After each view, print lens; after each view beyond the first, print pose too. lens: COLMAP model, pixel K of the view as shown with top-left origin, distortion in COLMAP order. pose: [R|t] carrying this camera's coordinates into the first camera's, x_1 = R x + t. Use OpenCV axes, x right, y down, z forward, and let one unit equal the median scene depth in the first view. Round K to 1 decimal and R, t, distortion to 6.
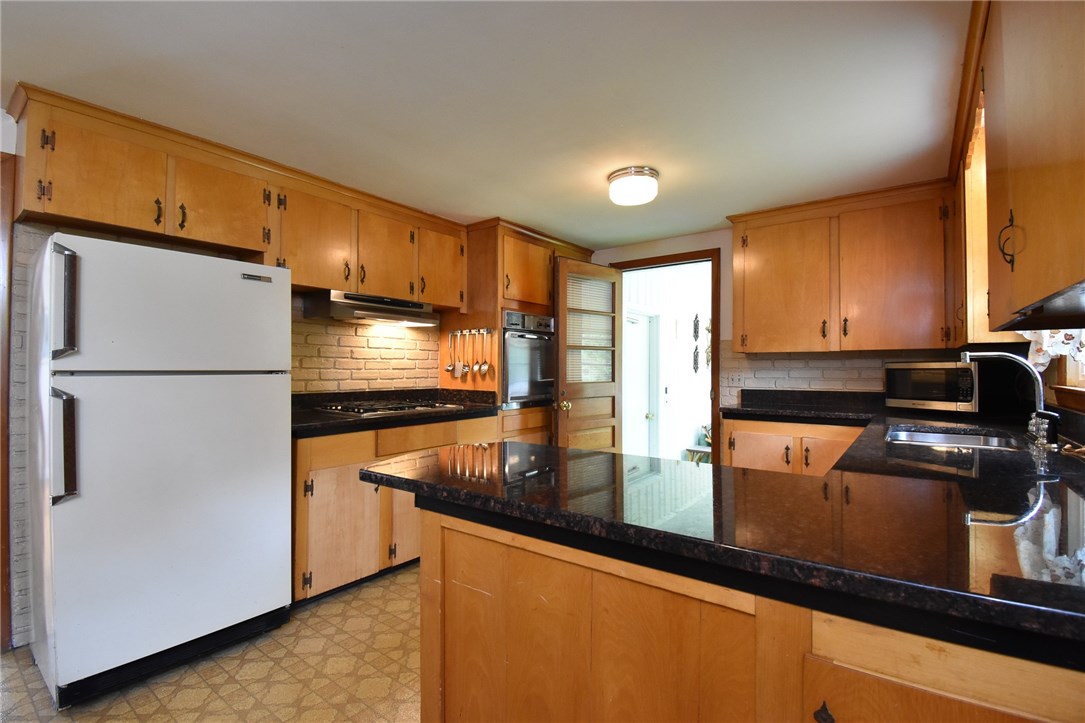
lens RADIAL K [[486.7, 0, 542.5], [0, 486.7, 361.5], [0, 0, 1]] dist [0.019841, -0.025313]
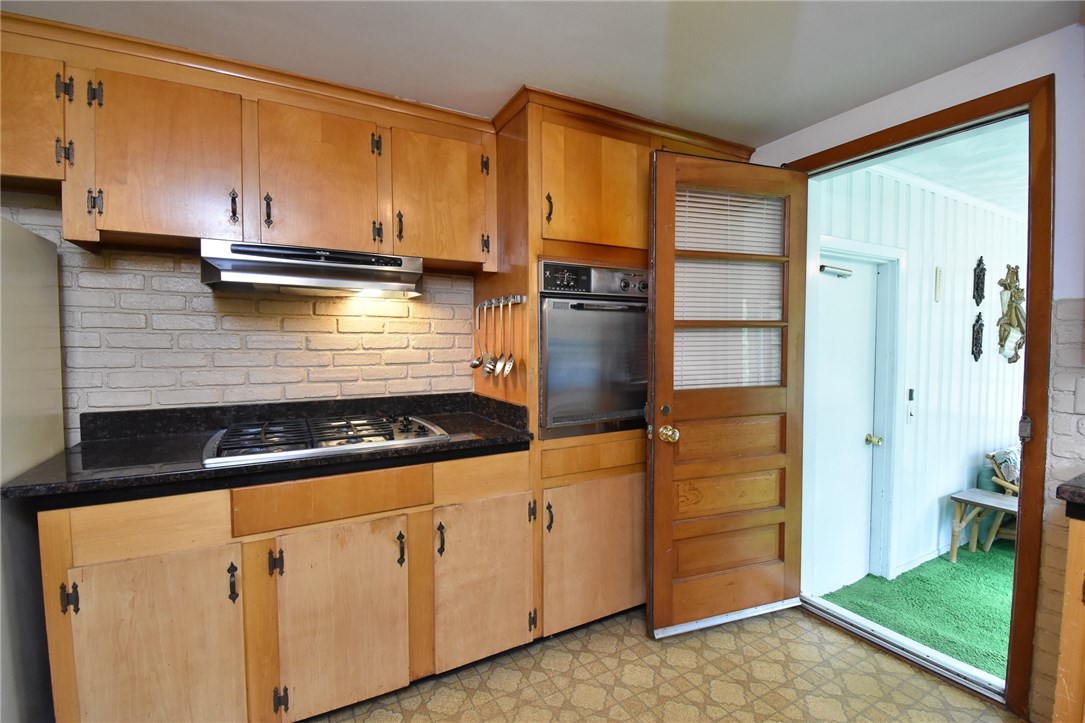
lens RADIAL K [[486.7, 0, 542.5], [0, 486.7, 361.5], [0, 0, 1]] dist [0.019841, -0.025313]
pose [[0.913088, 0.010137, -0.407636, 0.142531], [0.011160, 0.998695, 0.049833, -0.017702], [0.407609, -0.050051, 0.911784, 0.472638]]
